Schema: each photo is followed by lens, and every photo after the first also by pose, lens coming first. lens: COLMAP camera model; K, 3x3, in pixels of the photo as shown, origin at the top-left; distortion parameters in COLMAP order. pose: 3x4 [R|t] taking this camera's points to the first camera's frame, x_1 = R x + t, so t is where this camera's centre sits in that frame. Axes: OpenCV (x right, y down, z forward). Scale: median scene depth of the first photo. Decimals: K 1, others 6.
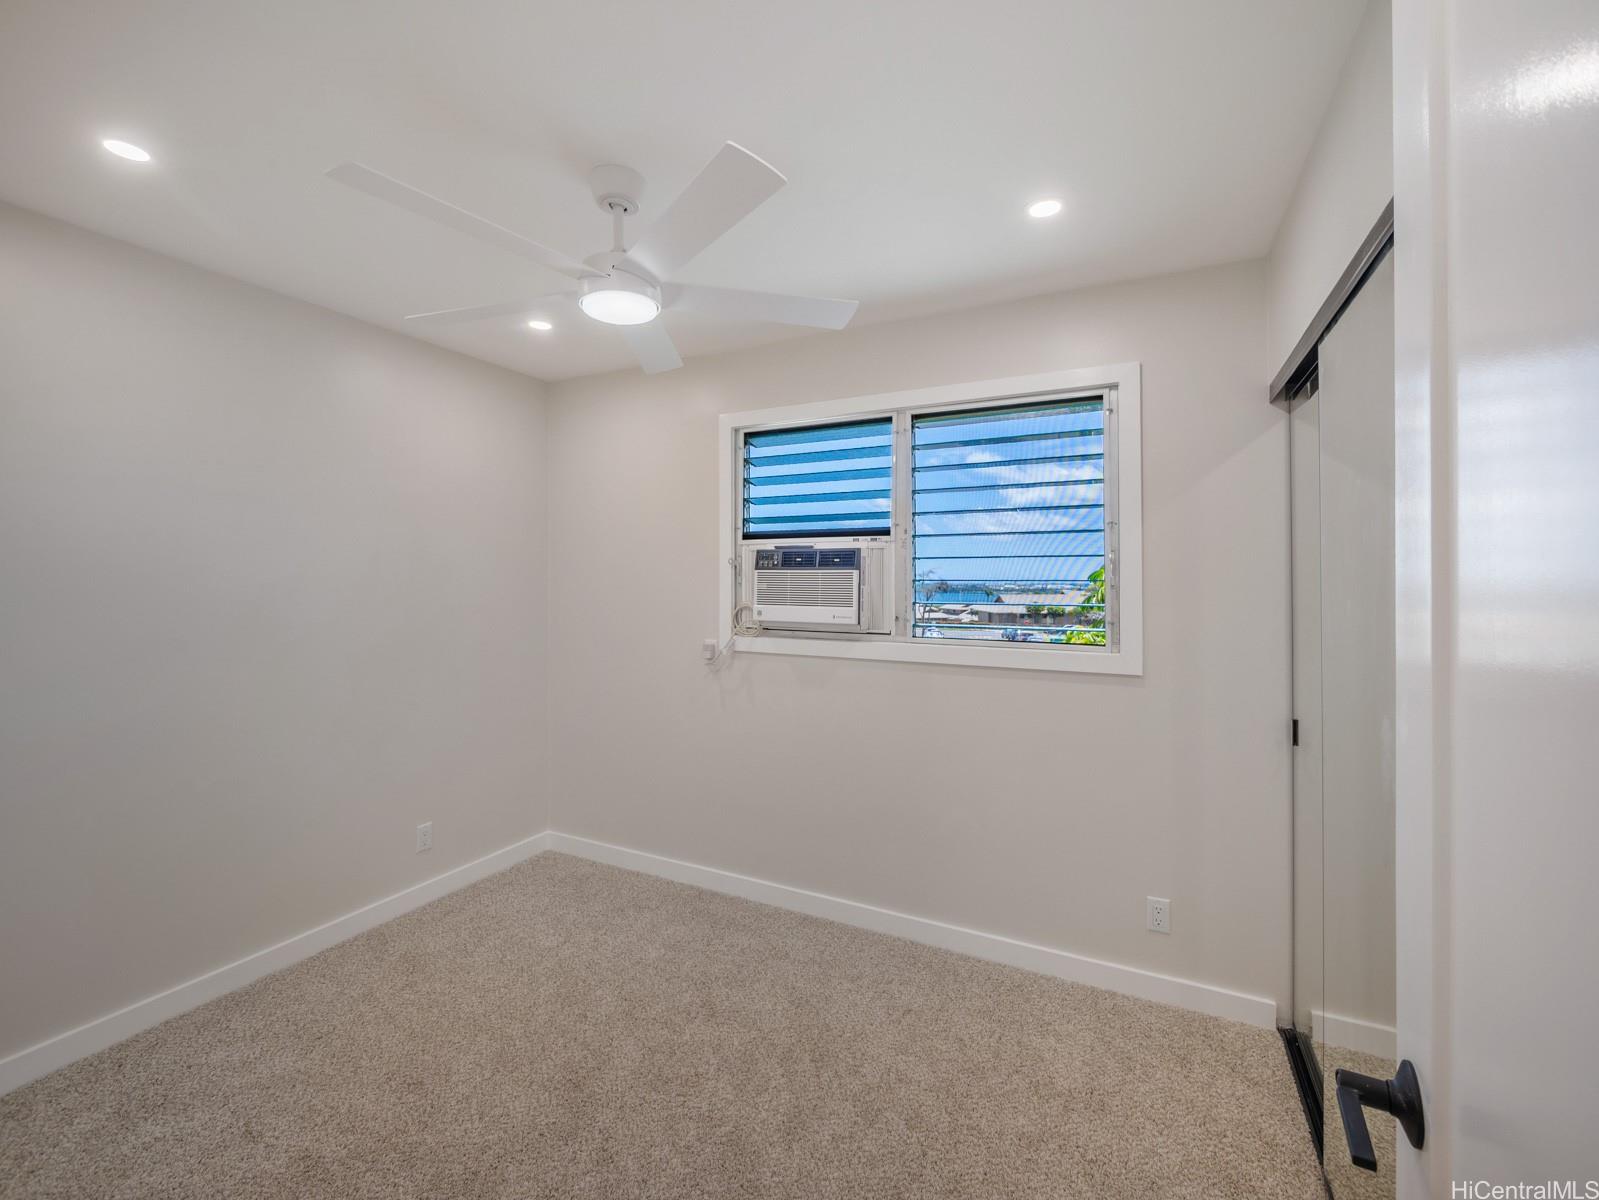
lens RADIAL K [[644.4, 0, 794.5], [0, 644.4, 566.9], [0, 0, 1]] dist [-0.000897, -0.000087]
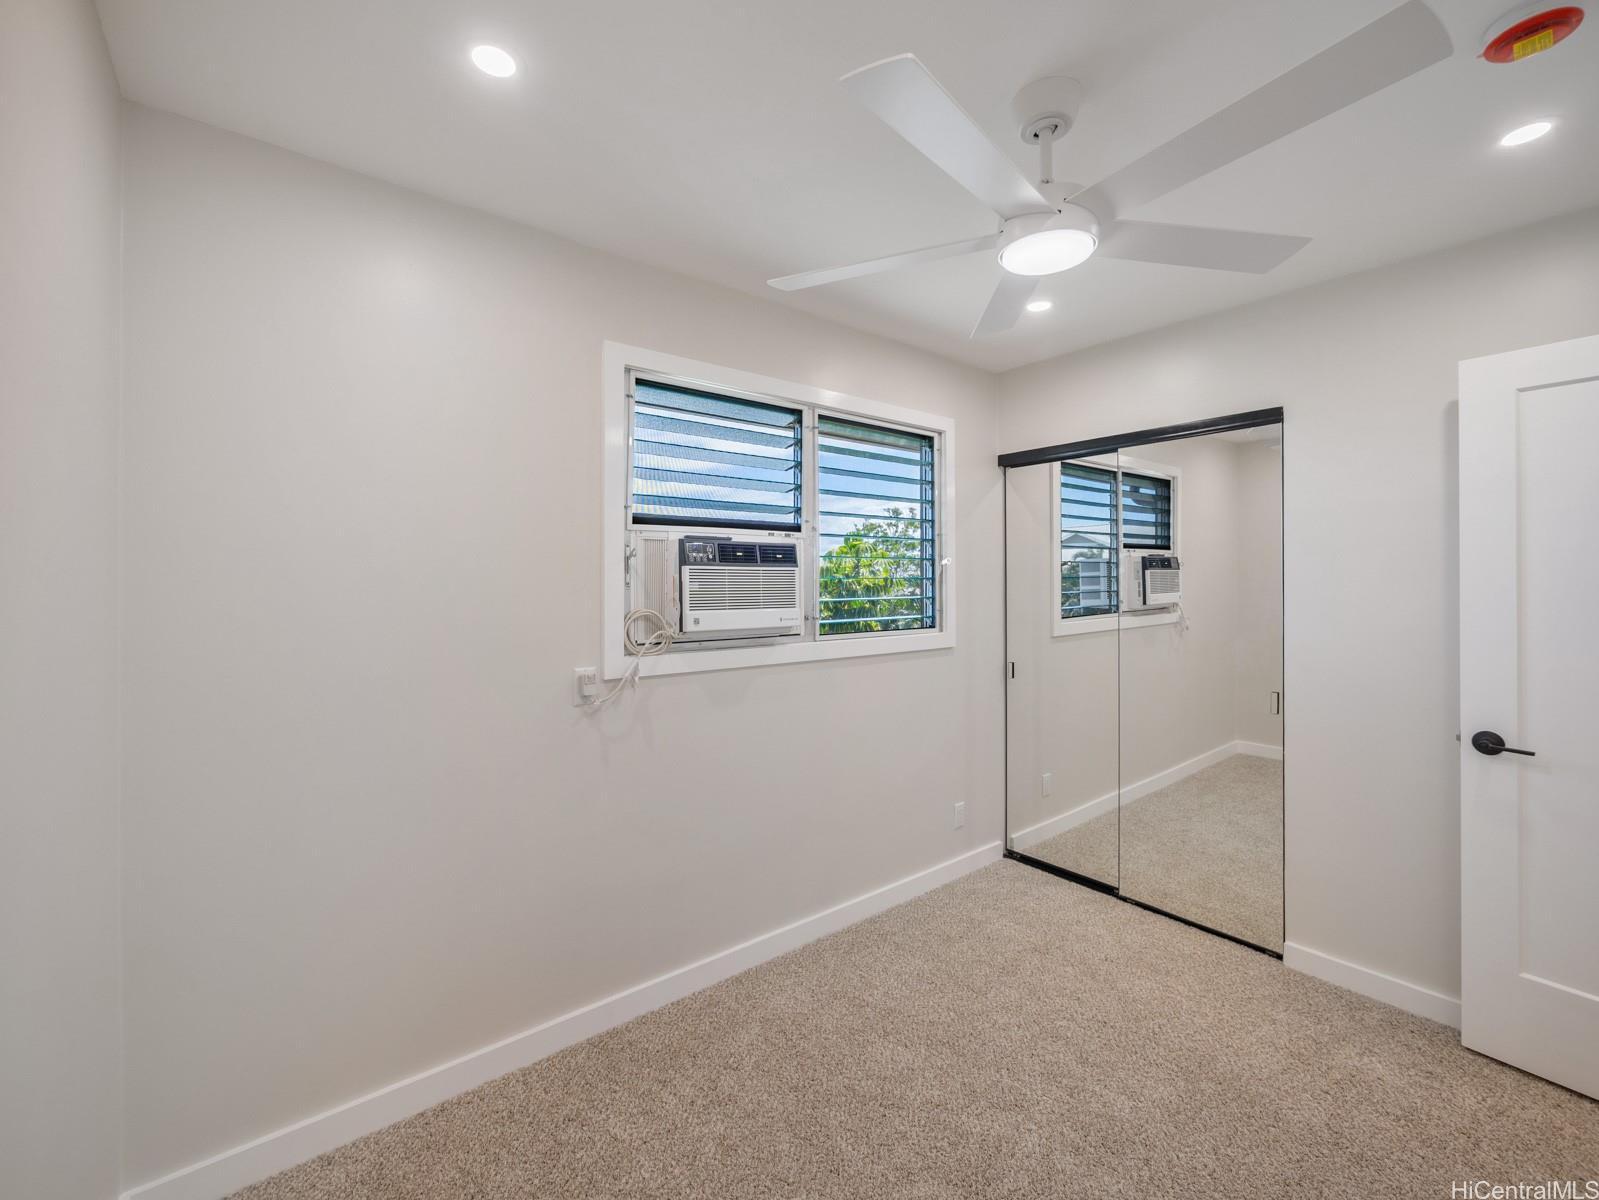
lens RADIAL K [[656.5, 0, 790.6], [0, 656.5, 579.9], [0, 0, 1]] dist [0.000578, 0.000080]
pose [[0.451146, 0.001917, 0.892448, -0.720410], [-0.005158, 0.999987, 0.000460, 0.021643], [-0.892435, -0.004811, 0.451149, 0.555995]]
